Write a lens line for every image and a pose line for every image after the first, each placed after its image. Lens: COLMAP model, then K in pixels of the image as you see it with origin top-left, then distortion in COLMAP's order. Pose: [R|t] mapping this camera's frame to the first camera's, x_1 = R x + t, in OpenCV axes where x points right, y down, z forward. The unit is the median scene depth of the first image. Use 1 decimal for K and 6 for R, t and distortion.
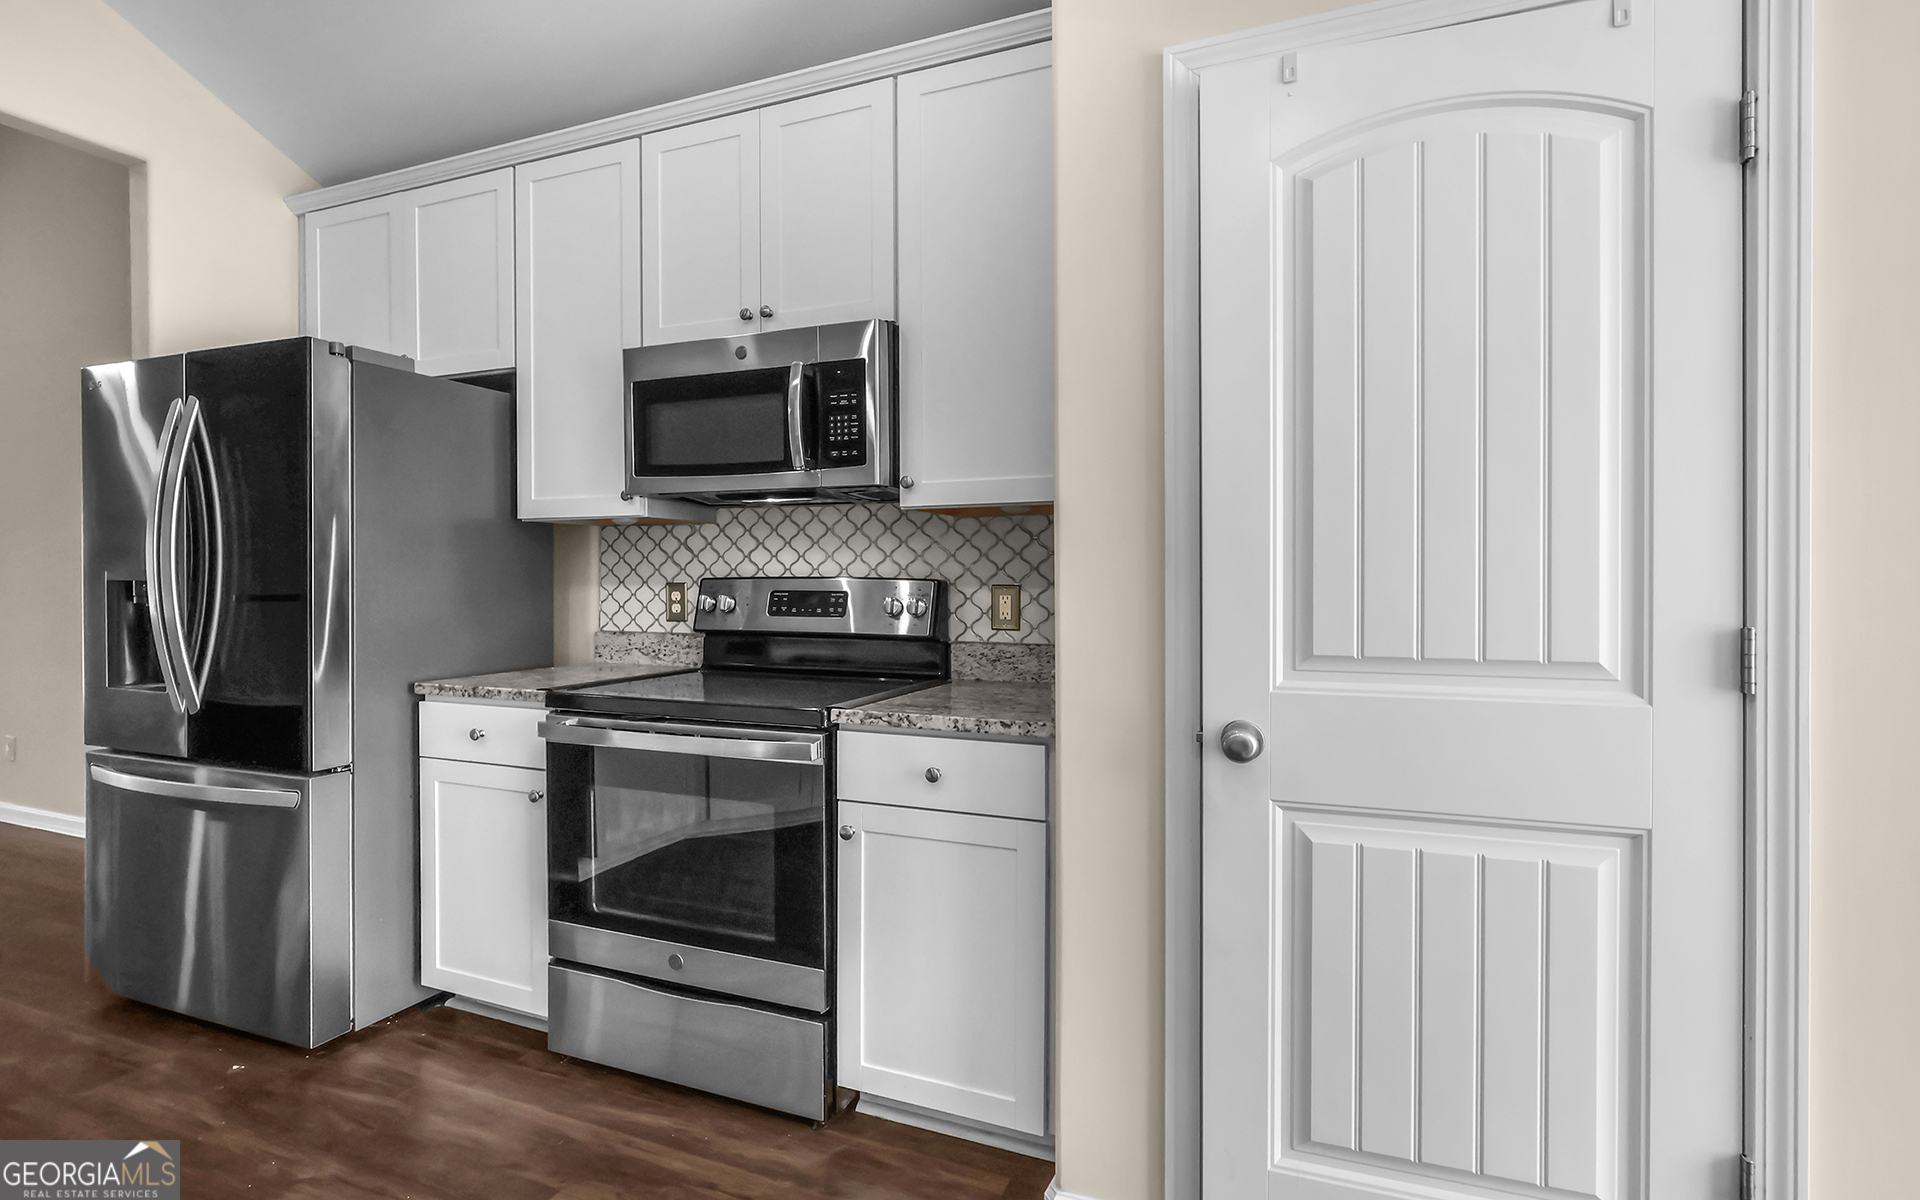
lens RADIAL K [[887.6, 0, 944.5], [0, 887.6, 581.4], [0, 0, 1]] dist [-0.004572, -0.000495]
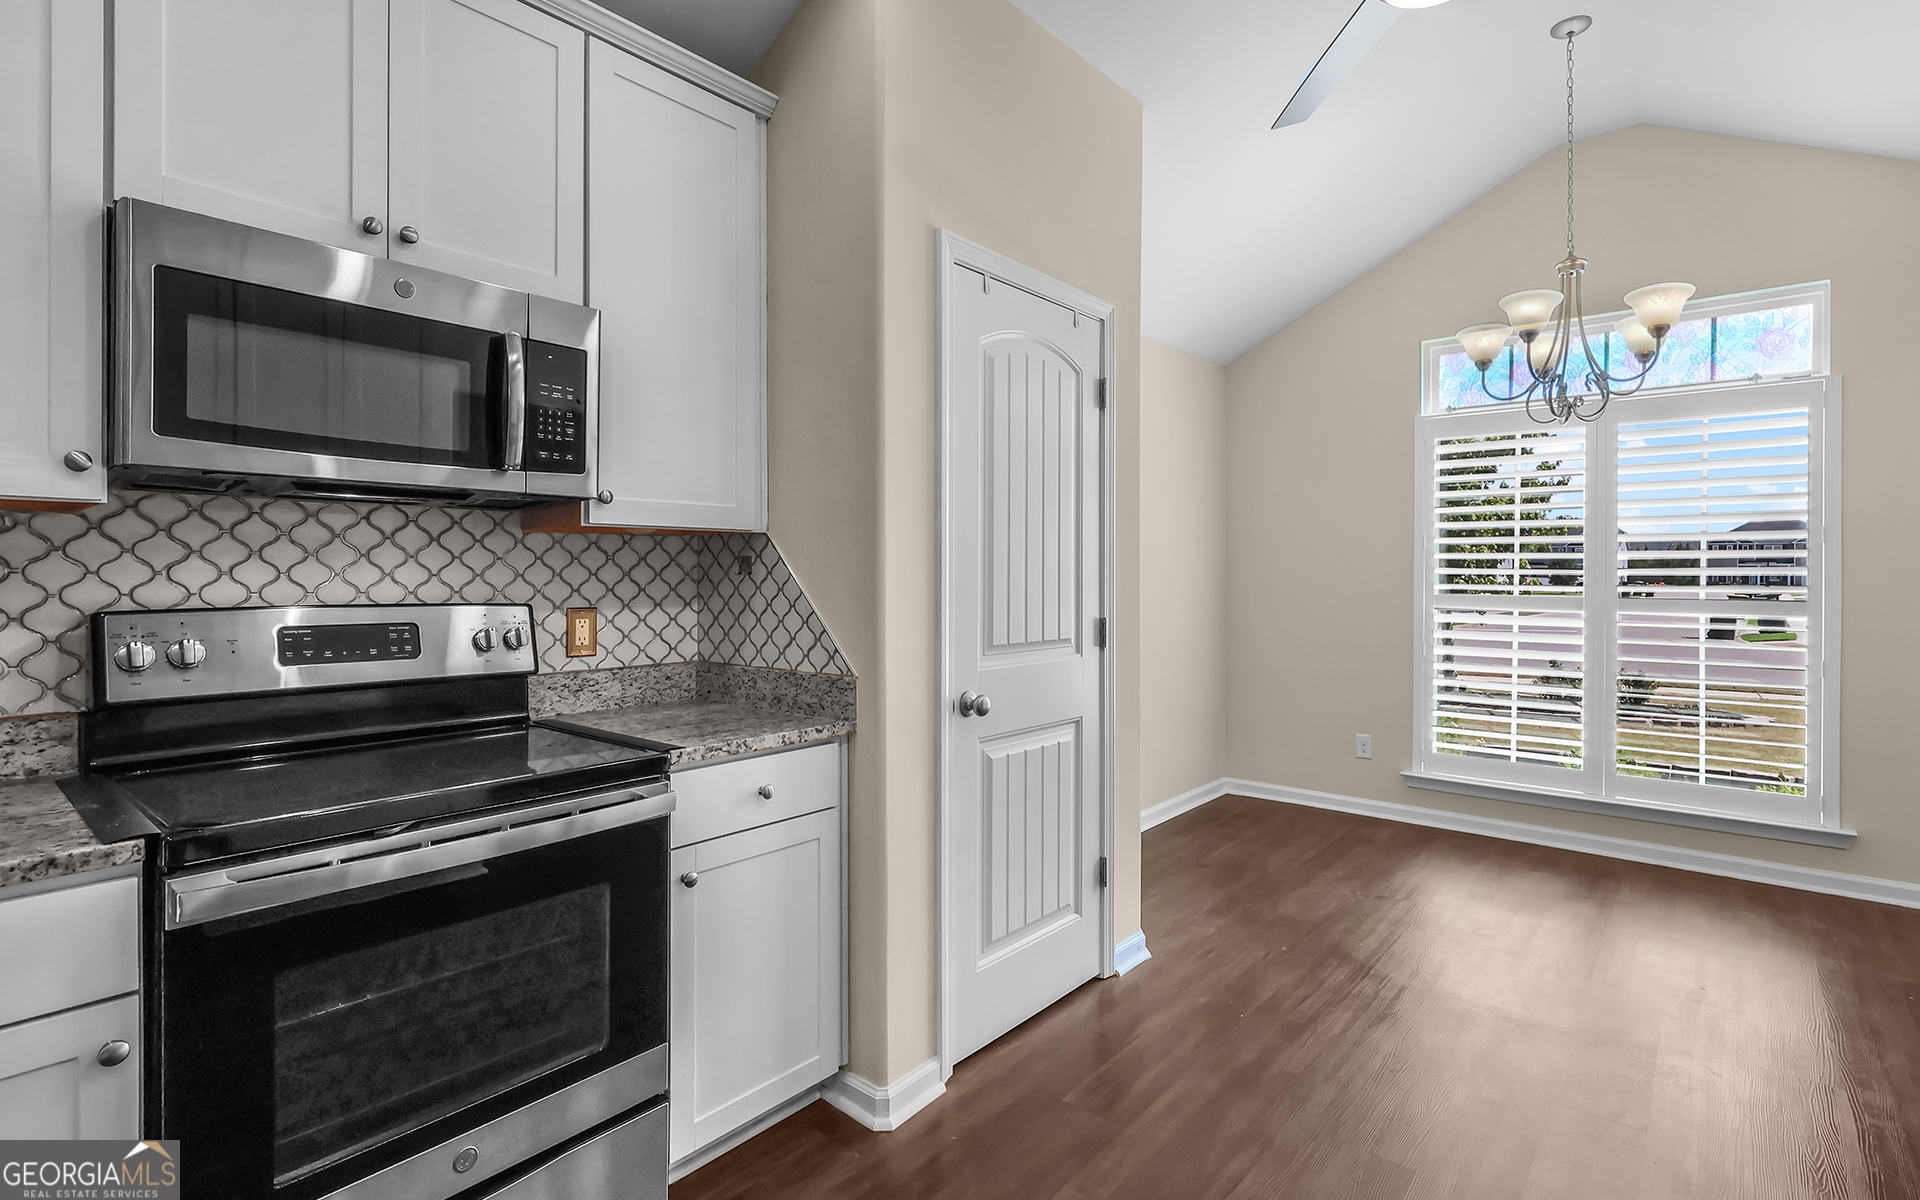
lens RADIAL K [[933.3, 0, 962.9], [0, 933.3, 572.8], [0, 0, 1]] dist [-0.003073, -0.000441]
pose [[0.291245, 0.004255, 0.956639, -0.768847], [0.003473, 0.999979, -0.005505, -0.026403], [-0.956642, 0.004925, 0.291225, 0.349140]]
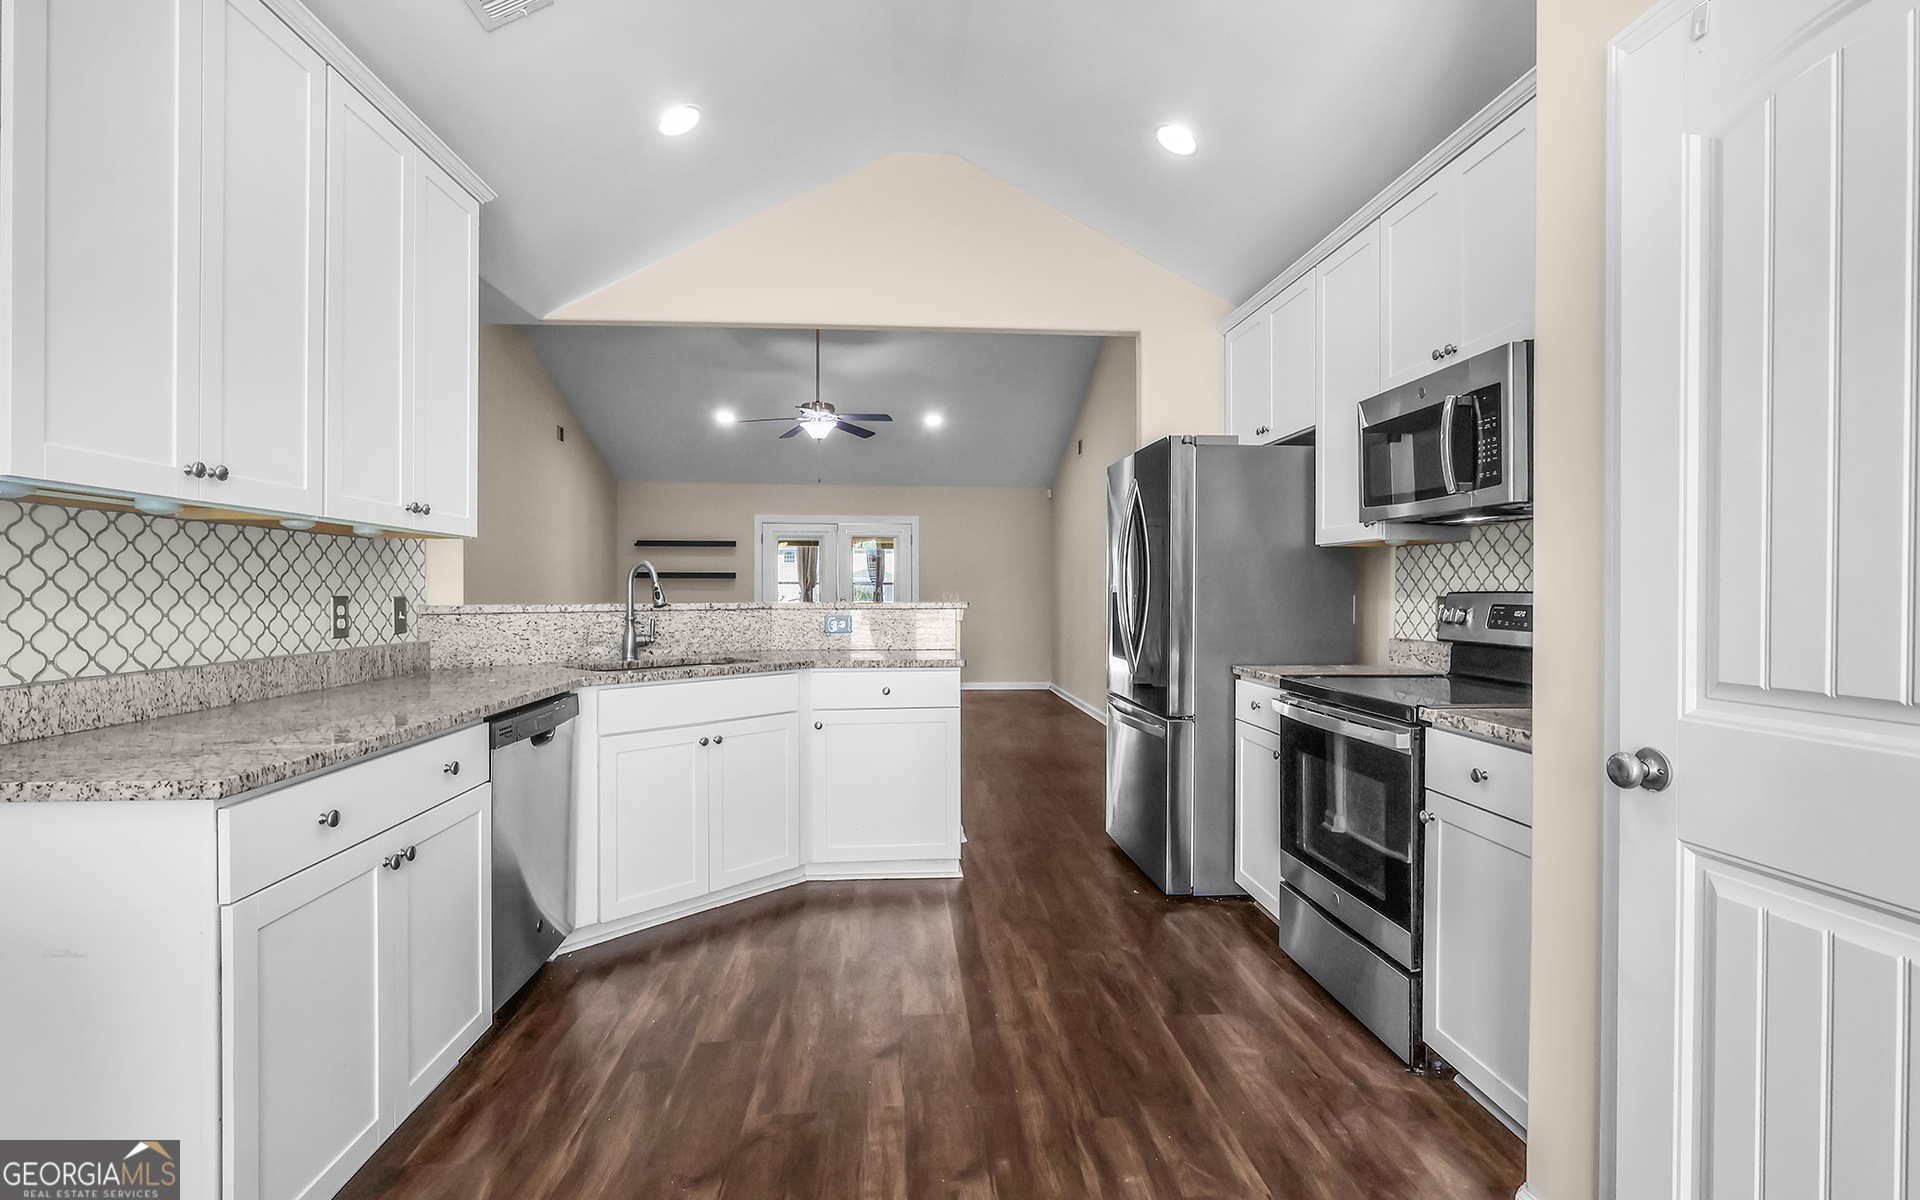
lens RADIAL K [[915.7, 0, 956.2], [0, 915.7, 594.0], [0, 0, 1]] dist [-0.002426, 0.000980]
pose [[0.443110, 0.005072, -0.896453, 0.535572], [-0.006302, 0.999977, 0.002543, -0.000880], [0.896445, 0.004523, 0.443131, -0.044724]]
